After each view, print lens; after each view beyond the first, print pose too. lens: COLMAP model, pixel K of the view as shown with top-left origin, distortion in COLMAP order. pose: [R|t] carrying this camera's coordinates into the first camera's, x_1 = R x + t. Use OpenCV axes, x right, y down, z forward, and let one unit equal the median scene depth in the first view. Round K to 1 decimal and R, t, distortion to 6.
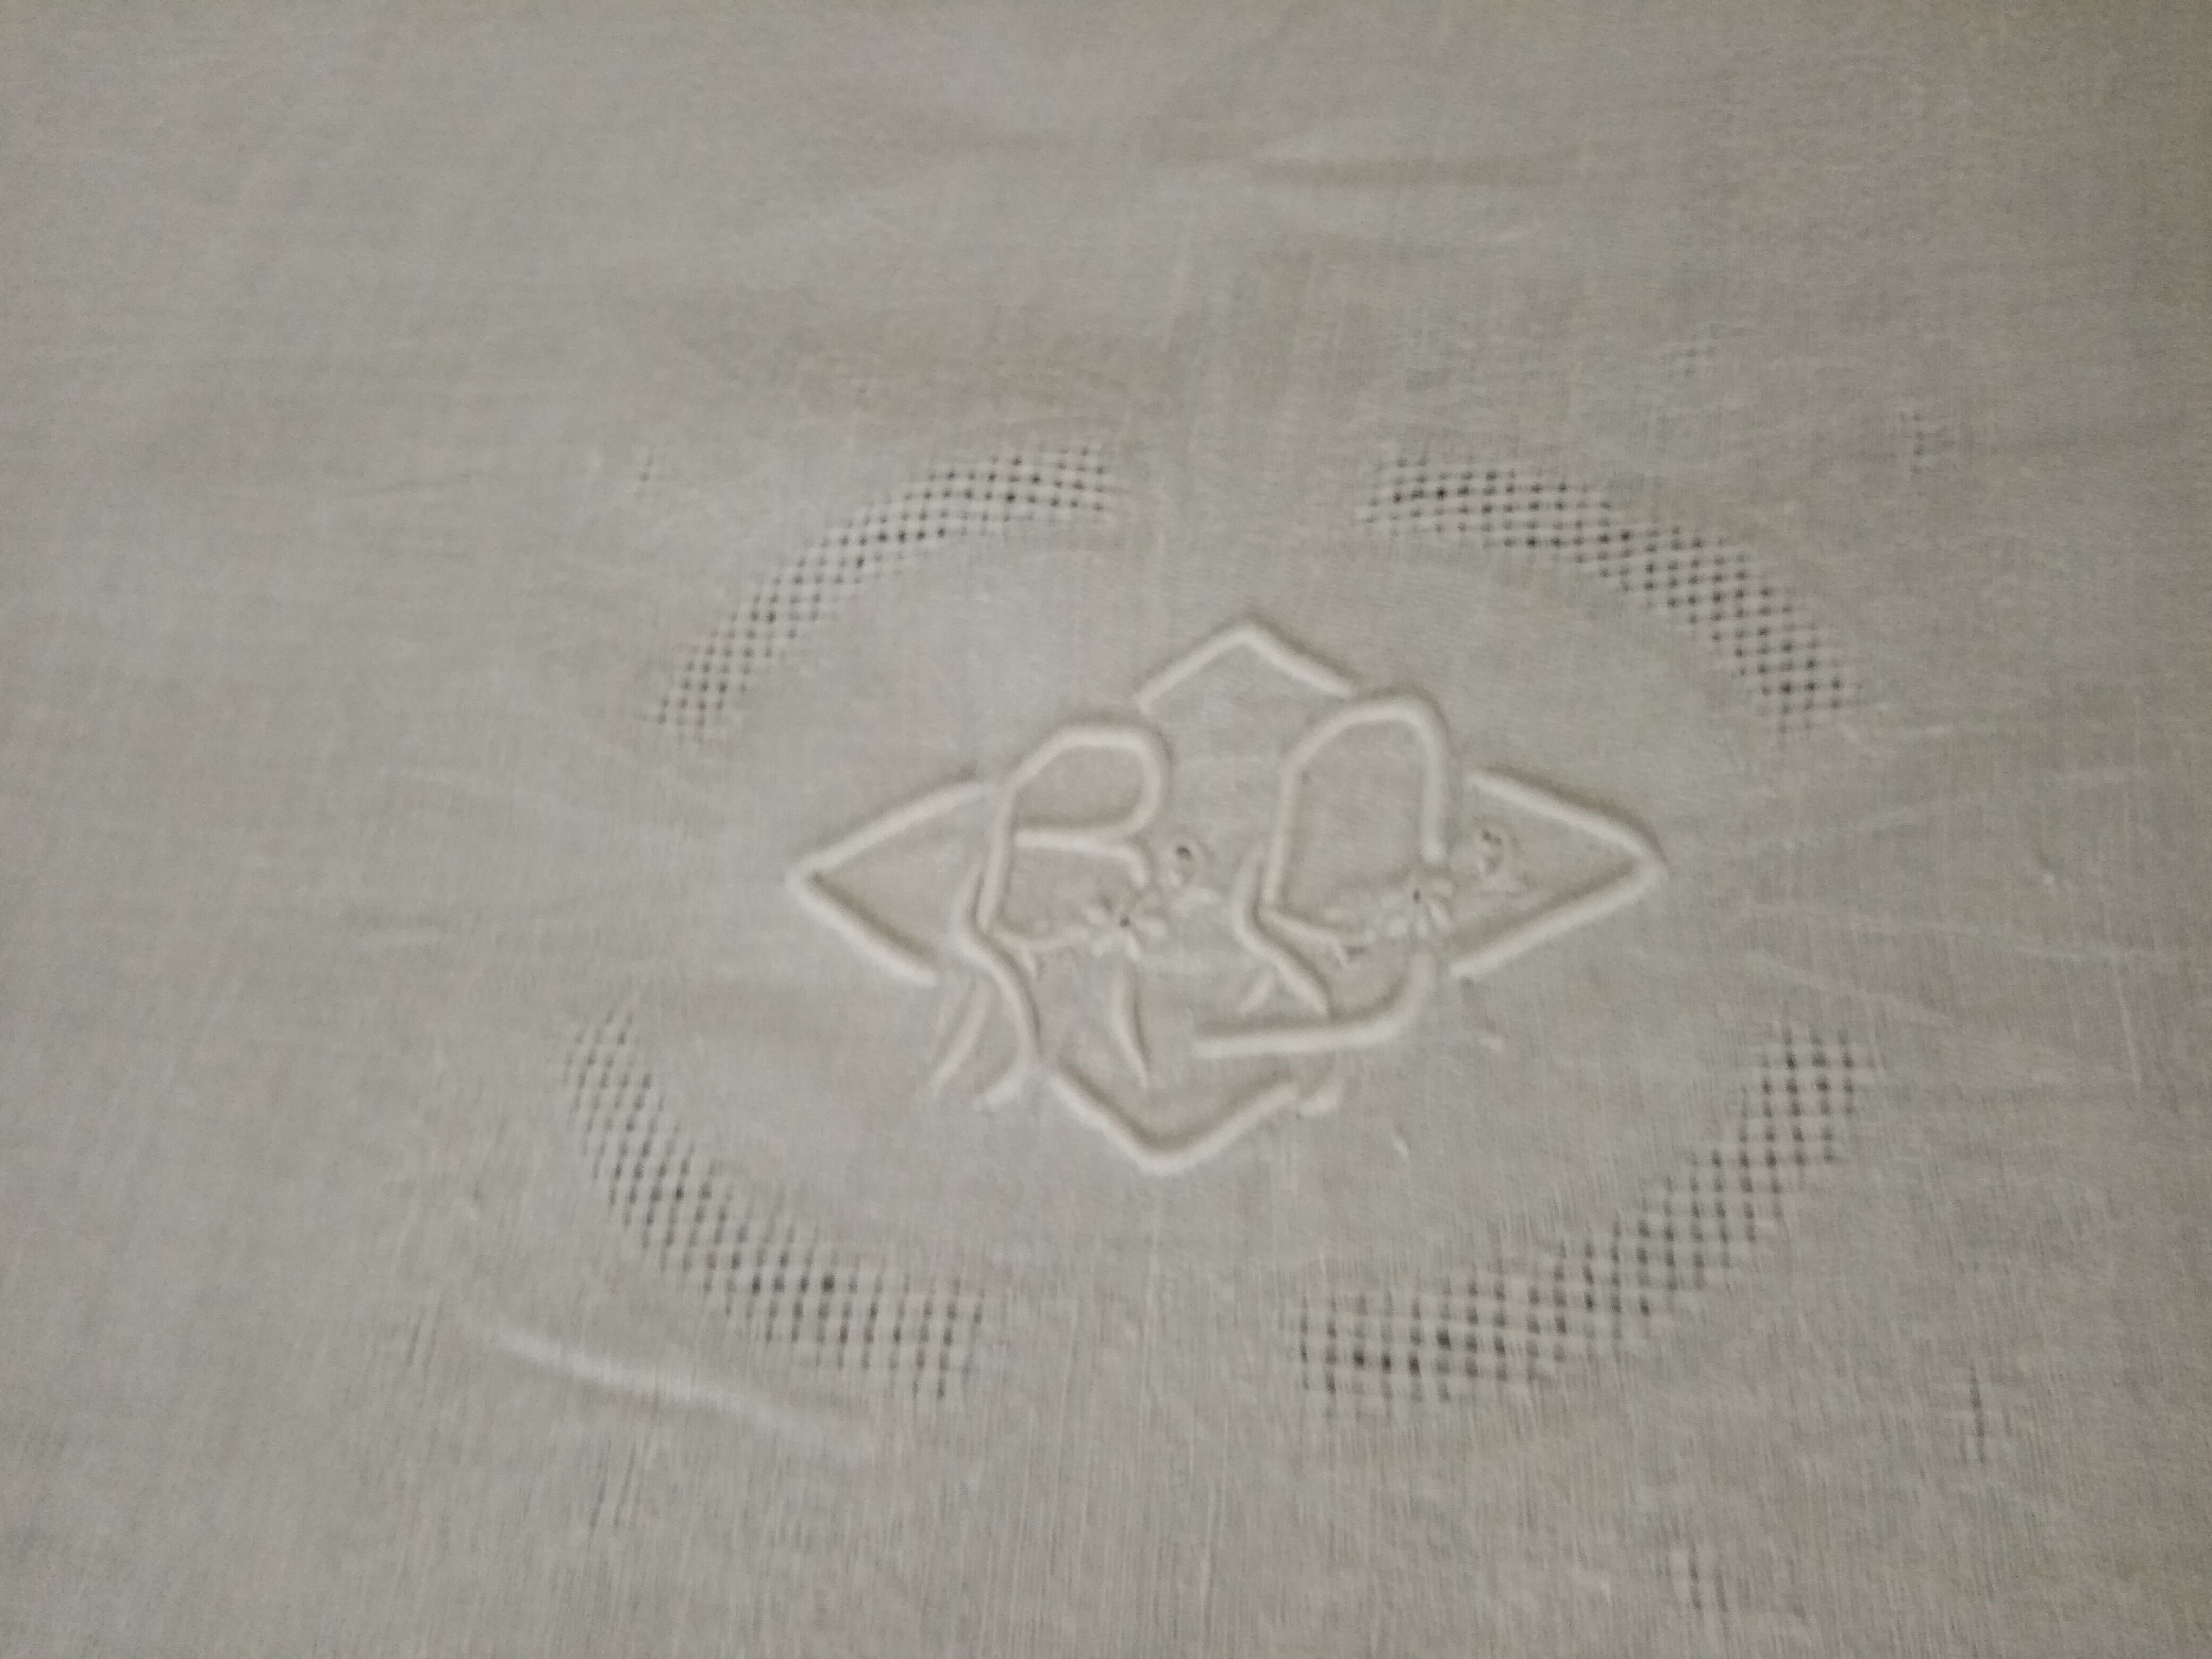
lens RADIAL K [[1683.6, 0, 1103.5], [0, 1683.6, 833.2], [0, 0, 1]] dist [-0.005431, -0.010823]
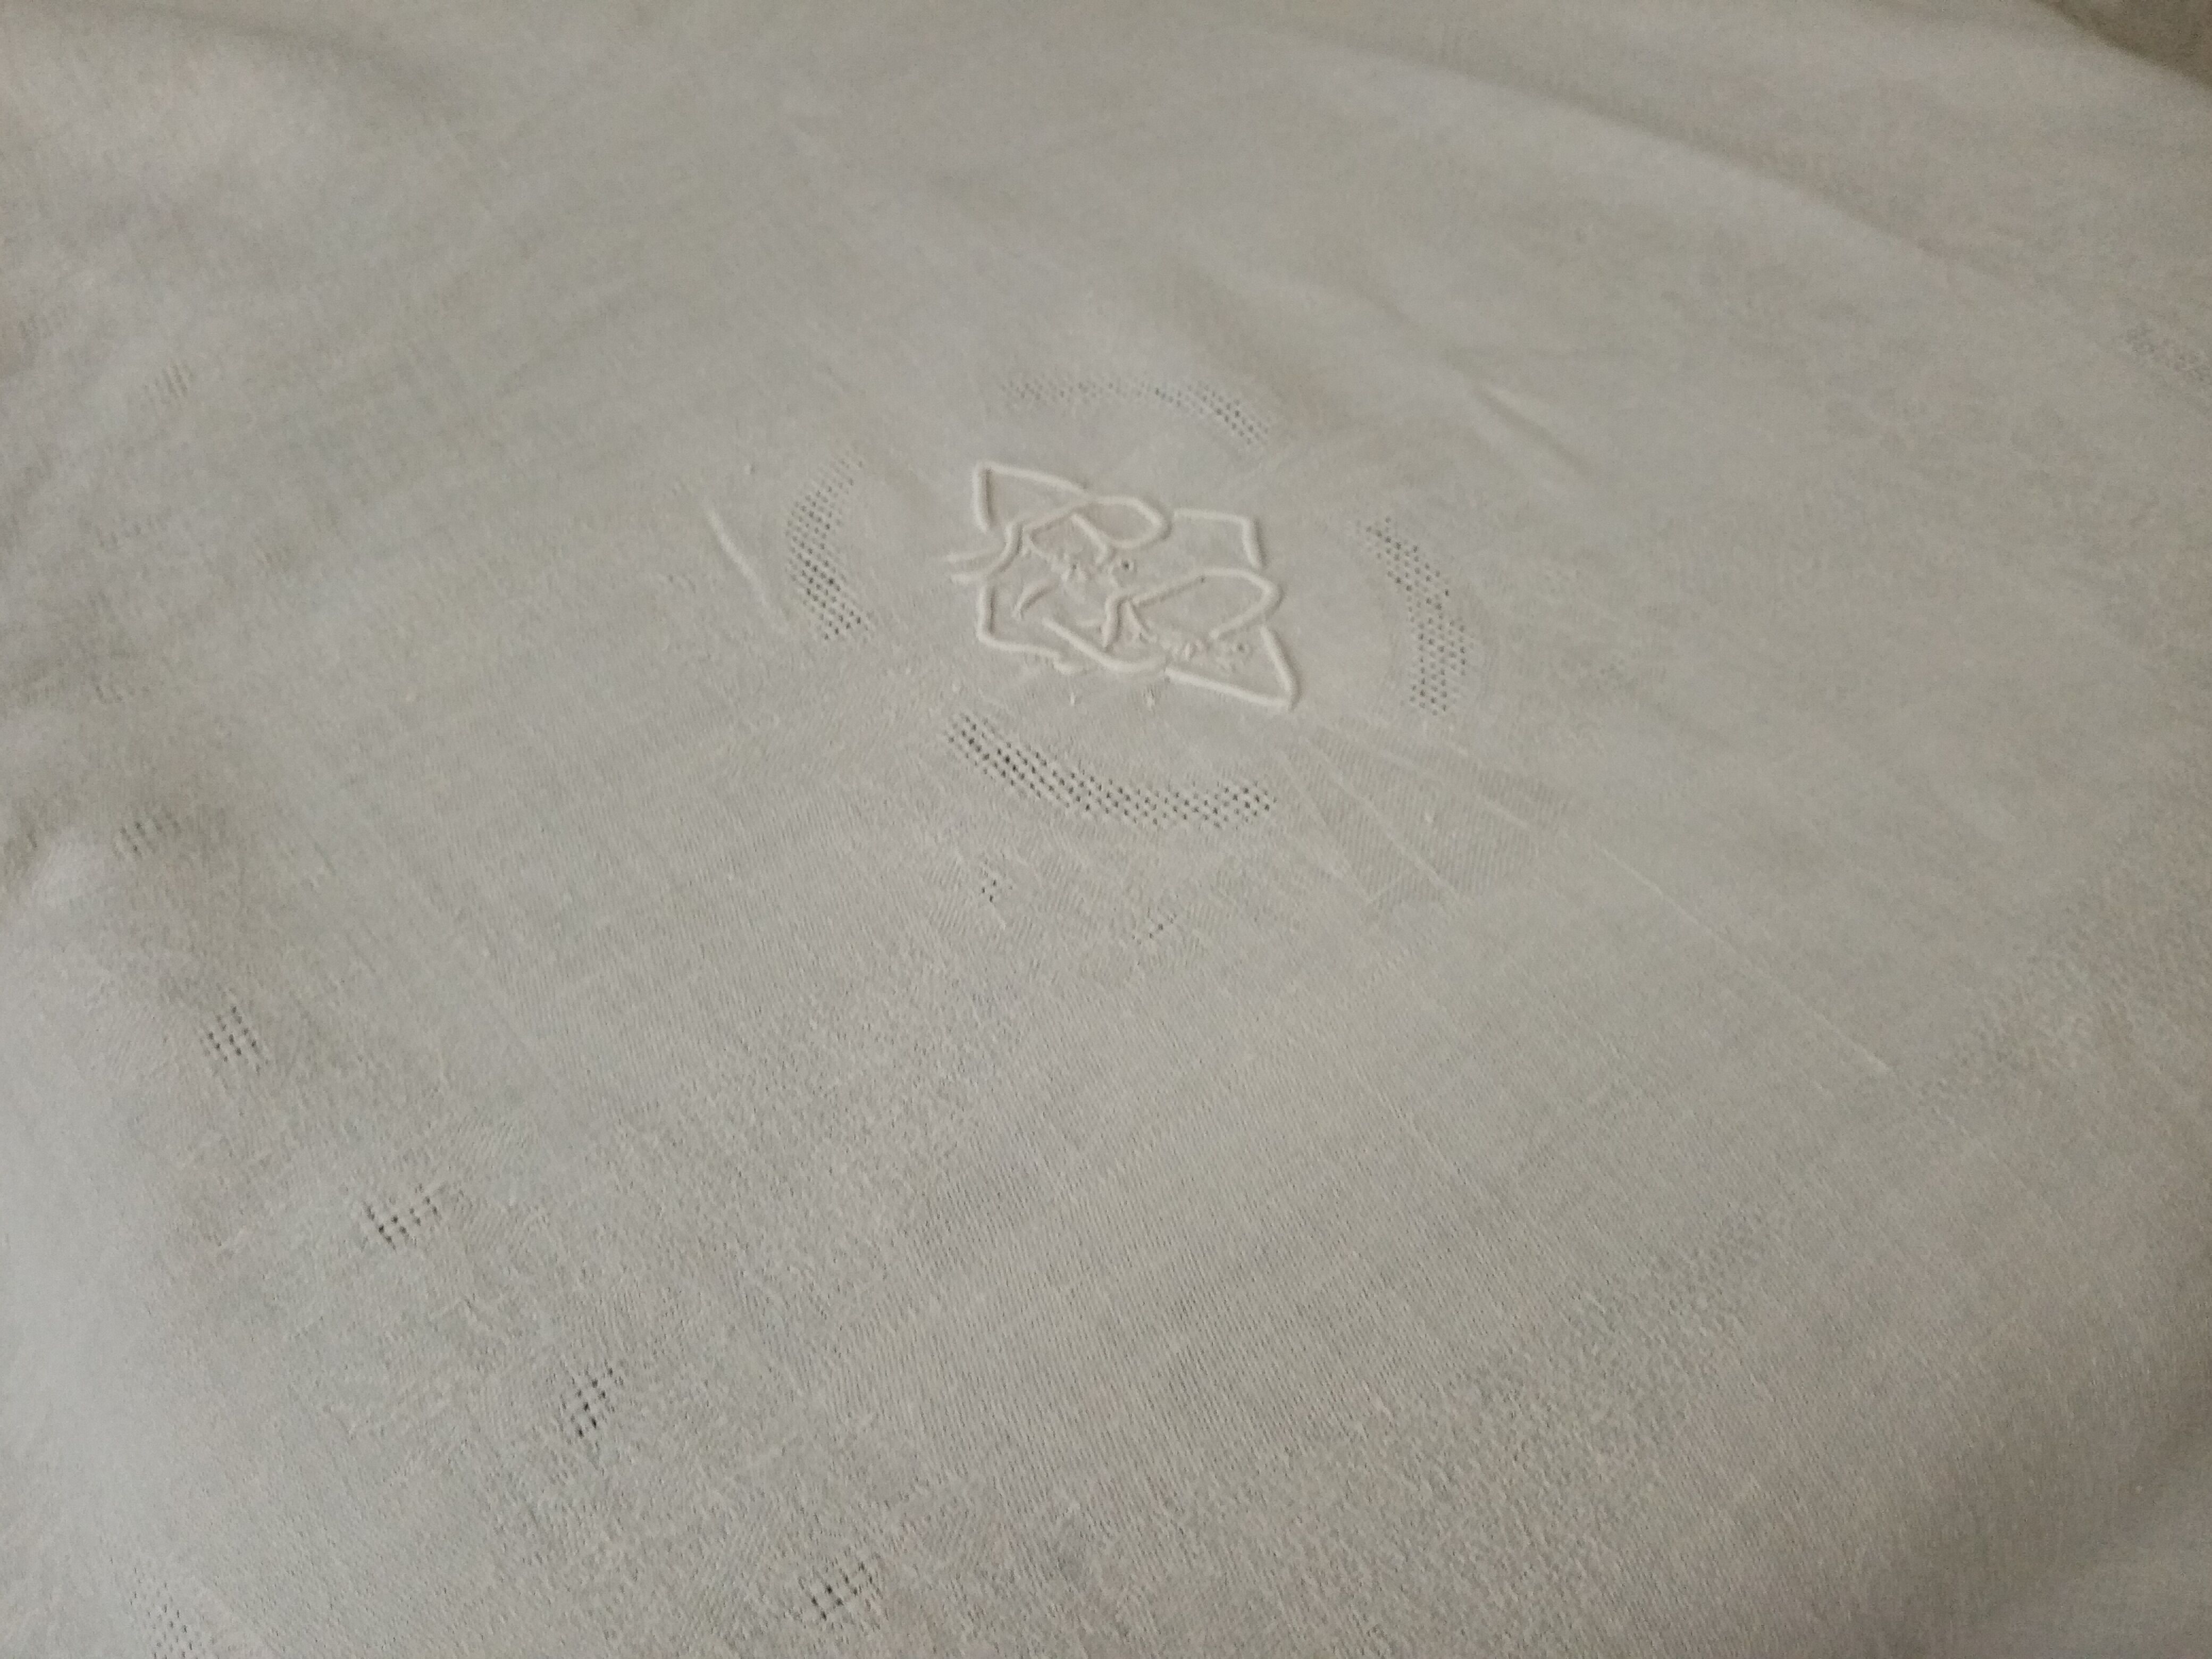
lens RADIAL K [[1683.6, 0, 1108.6], [0, 1683.6, 828.7], [0, 0, 1]] dist [-0.005431, -0.010823]
pose [[0.677656, 0.650825, -0.342358, 0.870321], [-0.707706, 0.703683, -0.063111, 0.350053], [0.199837, 0.285056, 0.937448, -0.650963]]
